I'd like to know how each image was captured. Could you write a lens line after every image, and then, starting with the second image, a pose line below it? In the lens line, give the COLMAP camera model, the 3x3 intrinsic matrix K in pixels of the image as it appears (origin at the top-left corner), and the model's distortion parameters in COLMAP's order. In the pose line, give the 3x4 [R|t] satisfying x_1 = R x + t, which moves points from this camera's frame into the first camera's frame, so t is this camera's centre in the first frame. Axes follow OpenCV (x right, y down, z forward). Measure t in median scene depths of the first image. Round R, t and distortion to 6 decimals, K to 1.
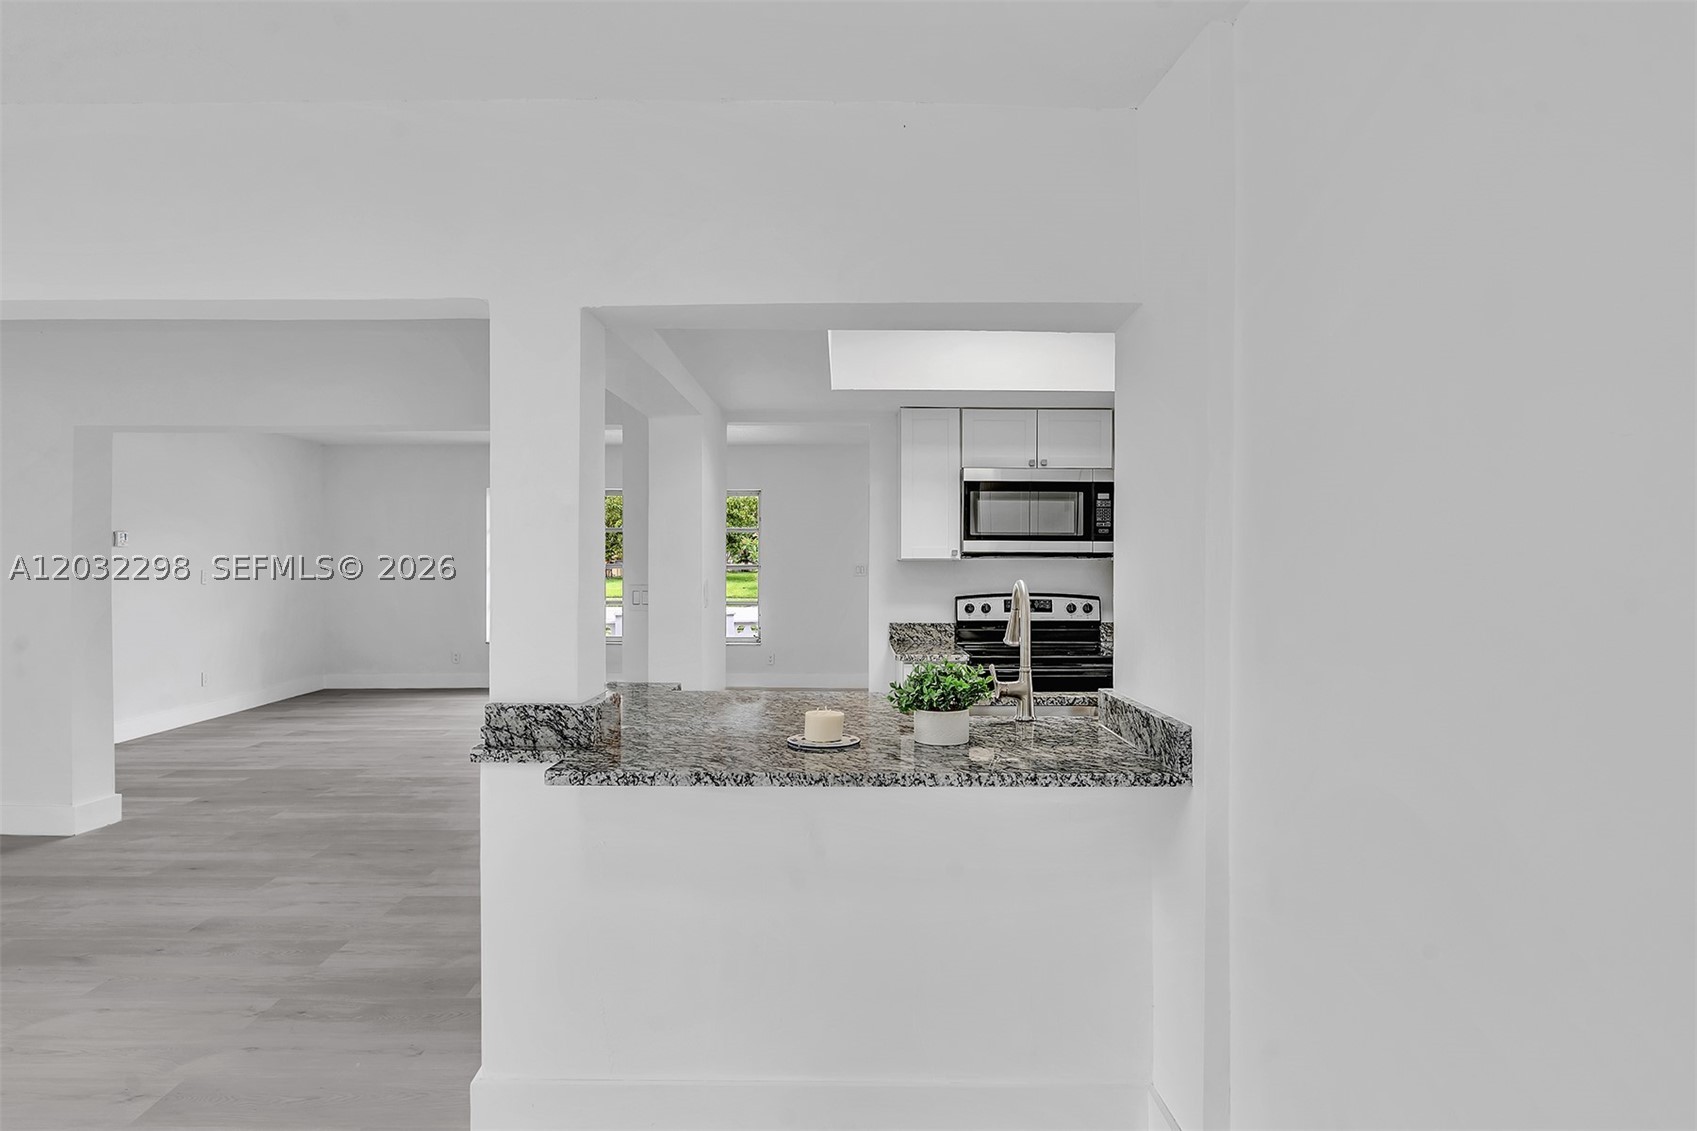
lens RADIAL K [[990.6, 0, 842.3], [0, 990.6, 549.1], [0, 0, 1]] dist [-0.014626, 0.004245]
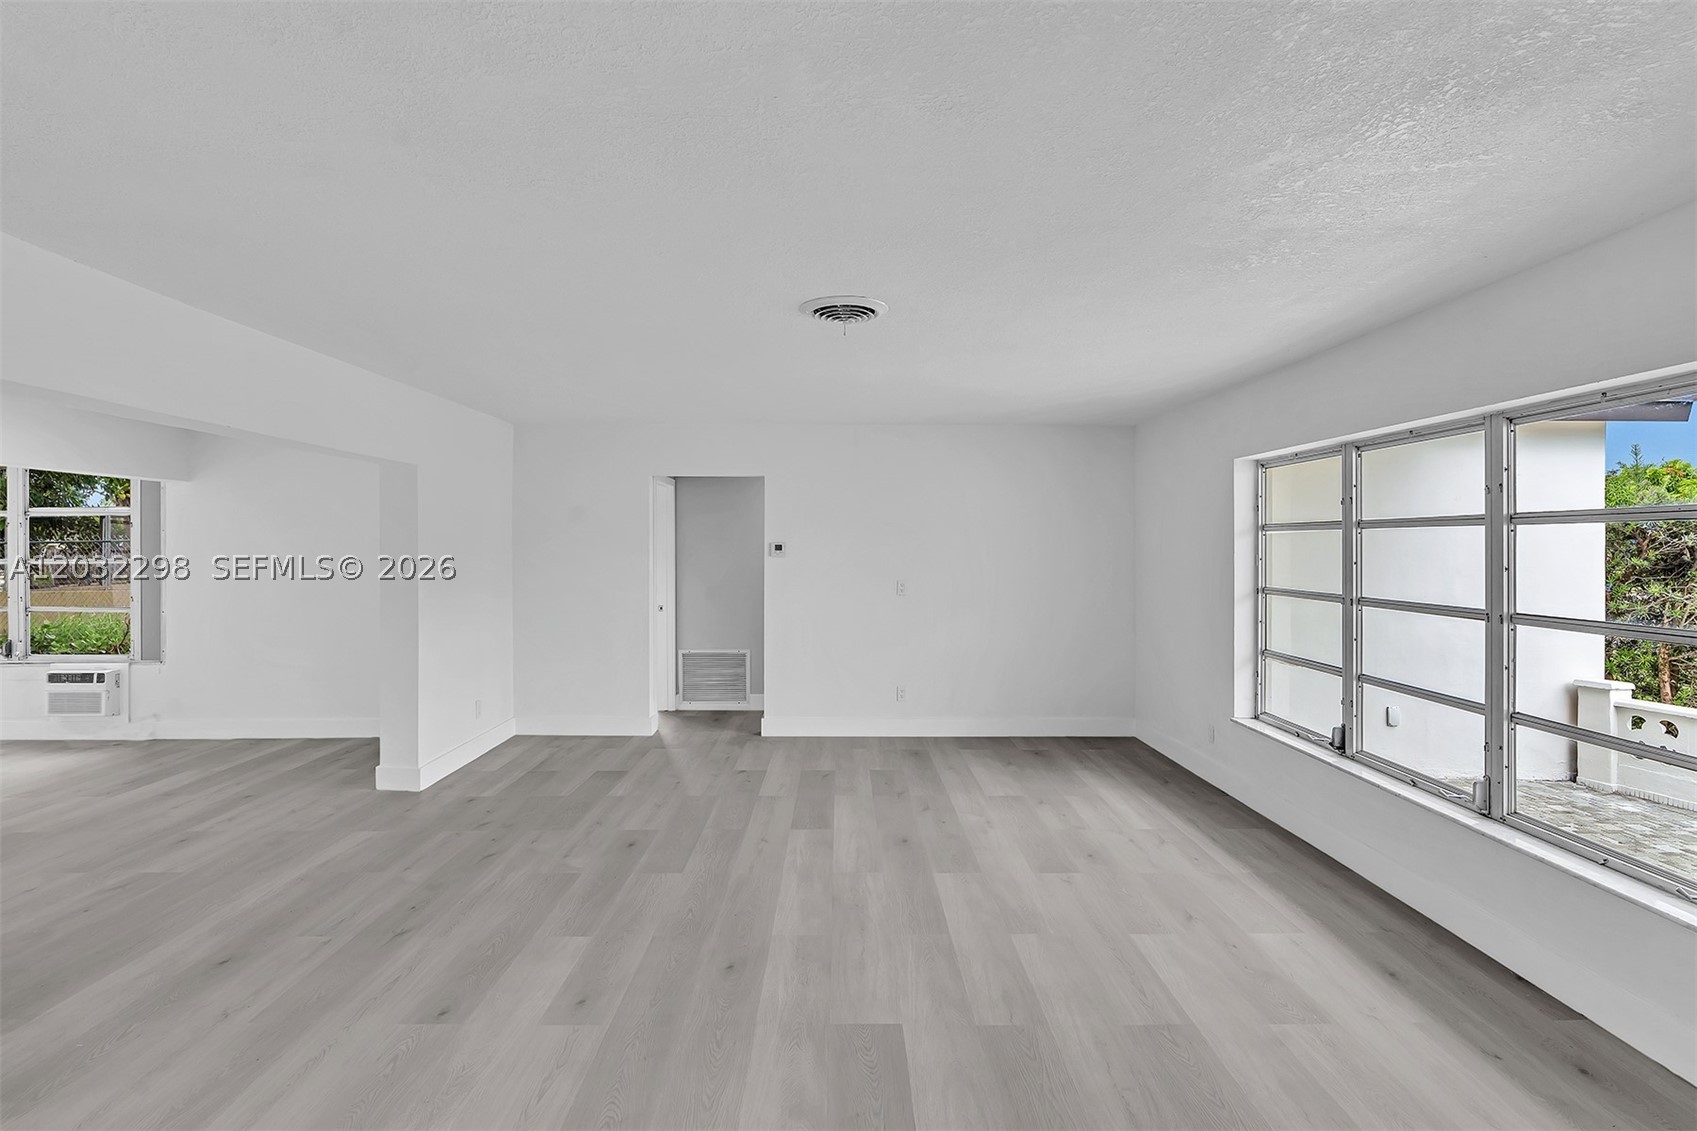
lens RADIAL K [[858.1, 0, 831.5], [0, 858.1, 545.0], [0, 0, 1]] dist [-0.012606, 0.002471]
pose [[-0.009239, -0.001628, -0.999956, 0.294040], [0.002332, 0.999996, -0.001650, -0.016039], [0.999955, -0.002347, -0.009235, 1.576595]]
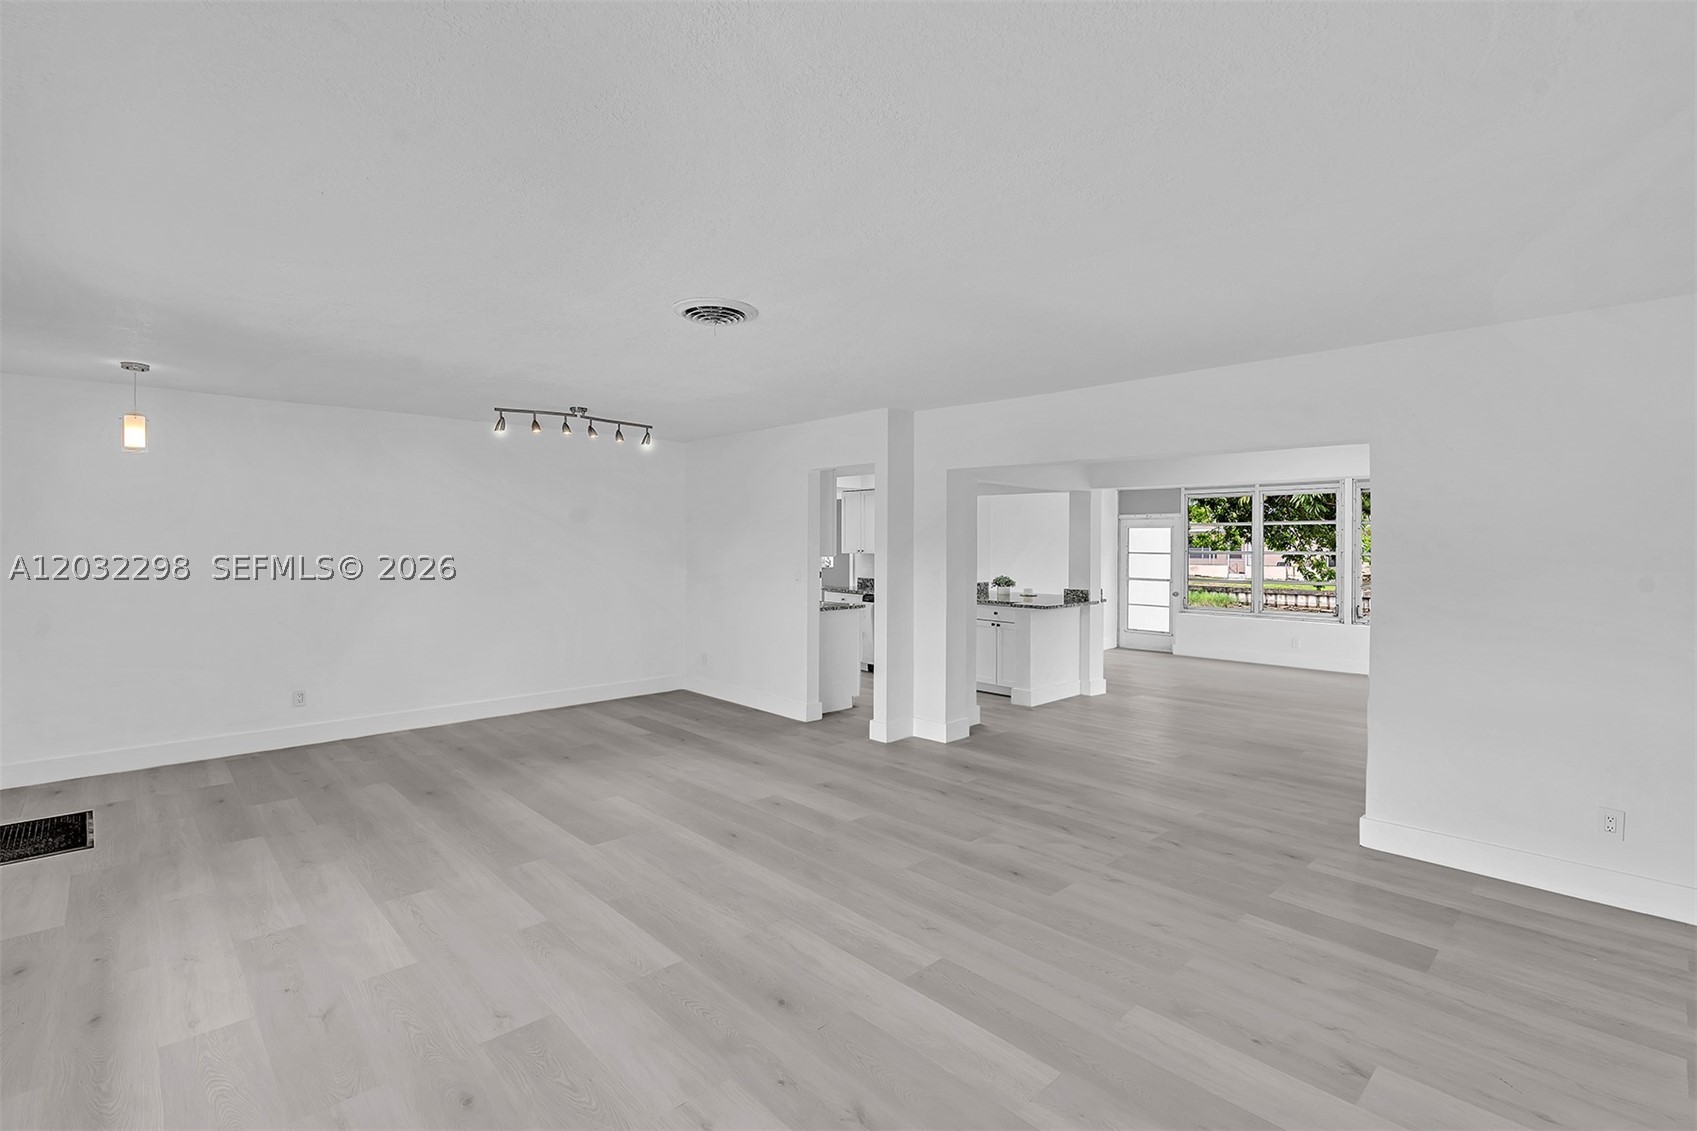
lens RADIAL K [[781.6, 0, 868.9], [0, 781.6, 539.4], [0, 0, 1]] dist [-0.012464, 0.003219]
pose [[-0.701515, -0.002610, 0.712650, -0.983609], [-0.007560, 0.999964, -0.003780, -0.014199], [-0.712615, -0.008040, -0.701510, 1.959889]]
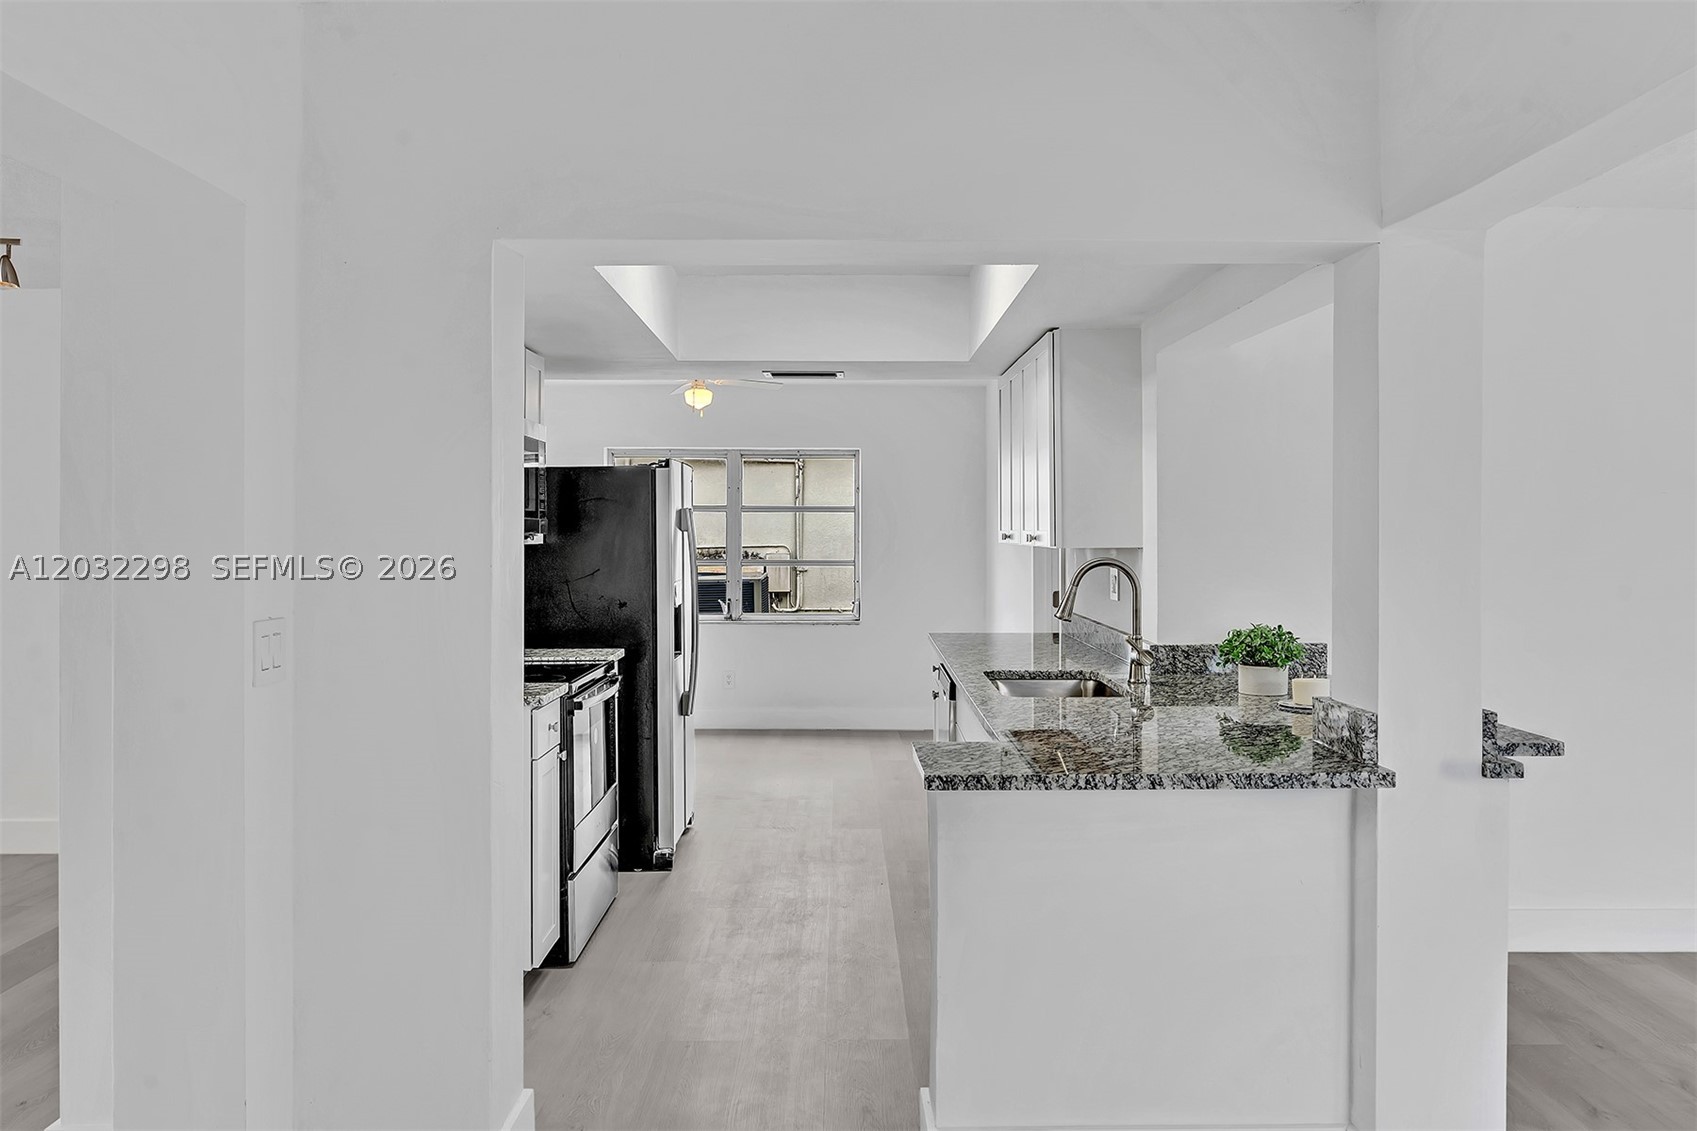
lens RADIAL K [[1243.2, 0, 851.8], [0, 1243.2, 538.5], [0, 0, 1]] dist [-0.006841, -0.001326]
pose [[-0.006966, -0.005647, 0.999960, -0.697424], [-0.000003, 0.999984, 0.005647, 0.001706], [-0.999976, 0.000036, -0.006966, 0.769012]]
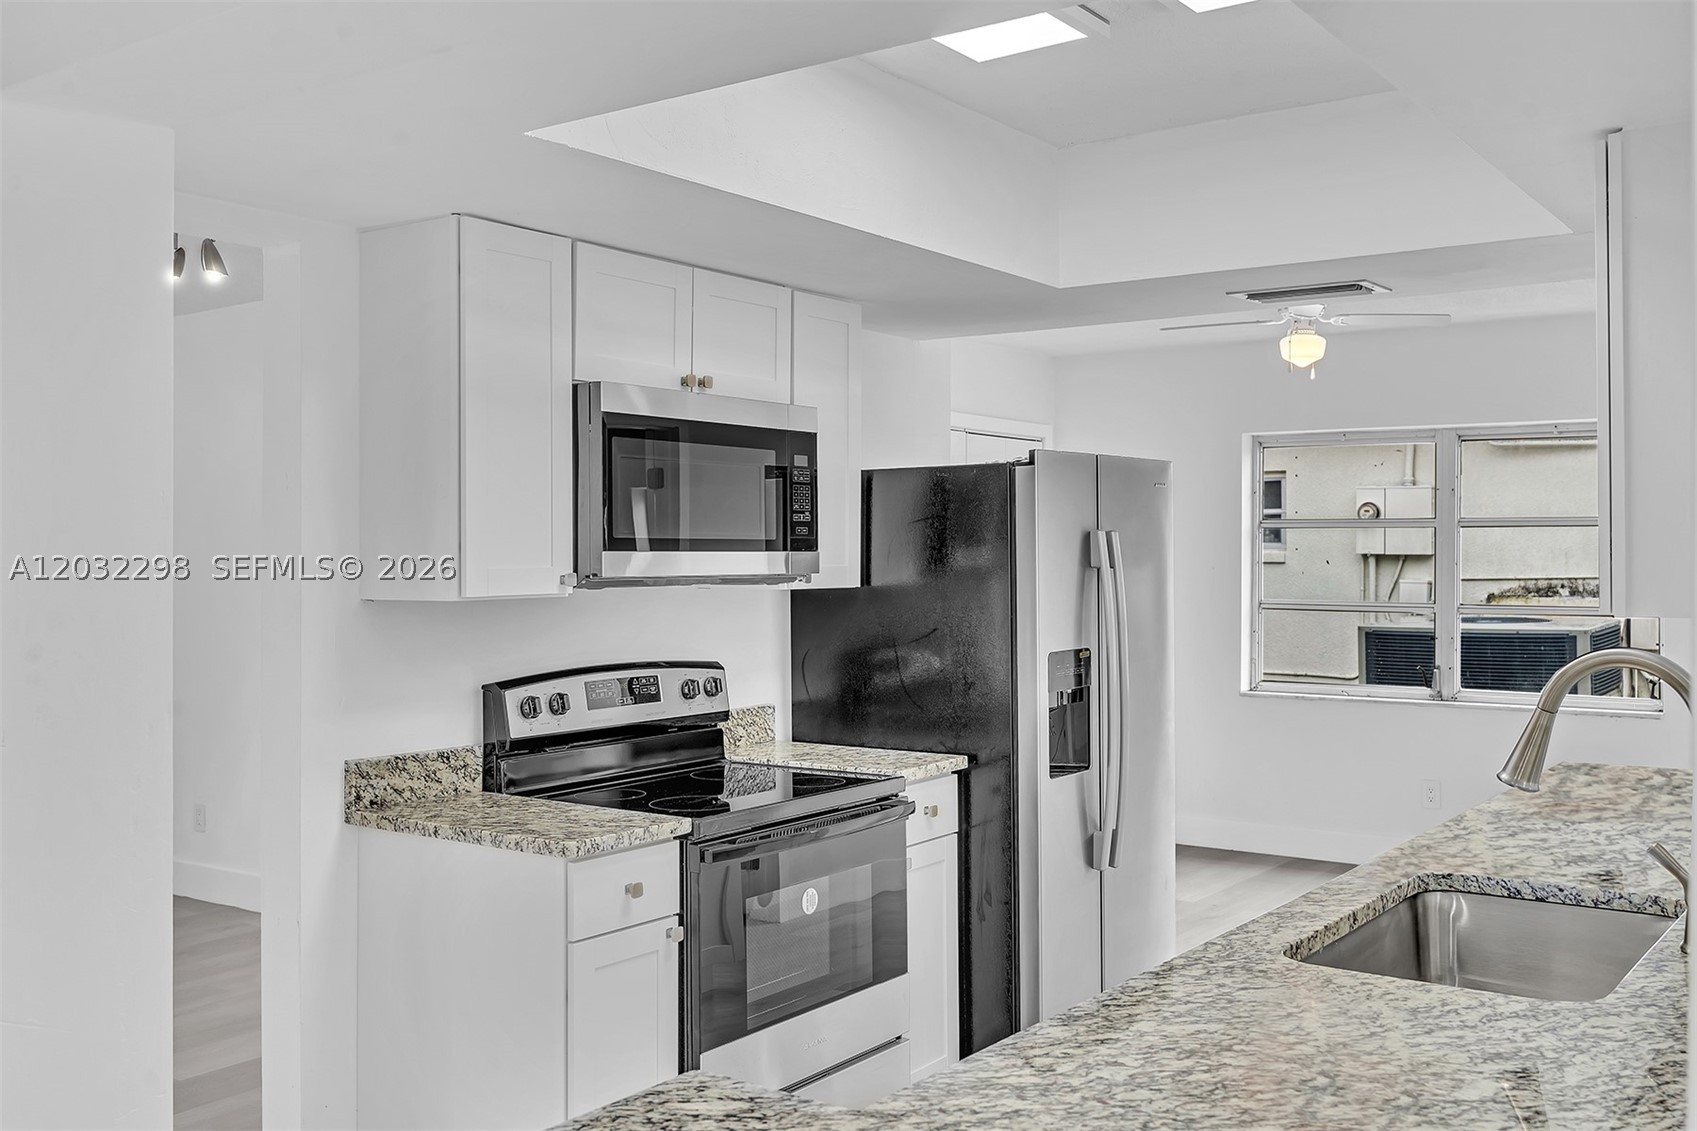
lens RADIAL K [[1585.0, 0, 845.3], [0, 1585.0, 559.8], [0, 0, 1]] dist [-0.002530, 0.000000]
pose [[0.582949, -0.006921, 0.812479, -0.369456], [0.002871, 0.999975, 0.006459, -0.008668], [-0.812504, -0.001432, 0.582954, 0.518739]]
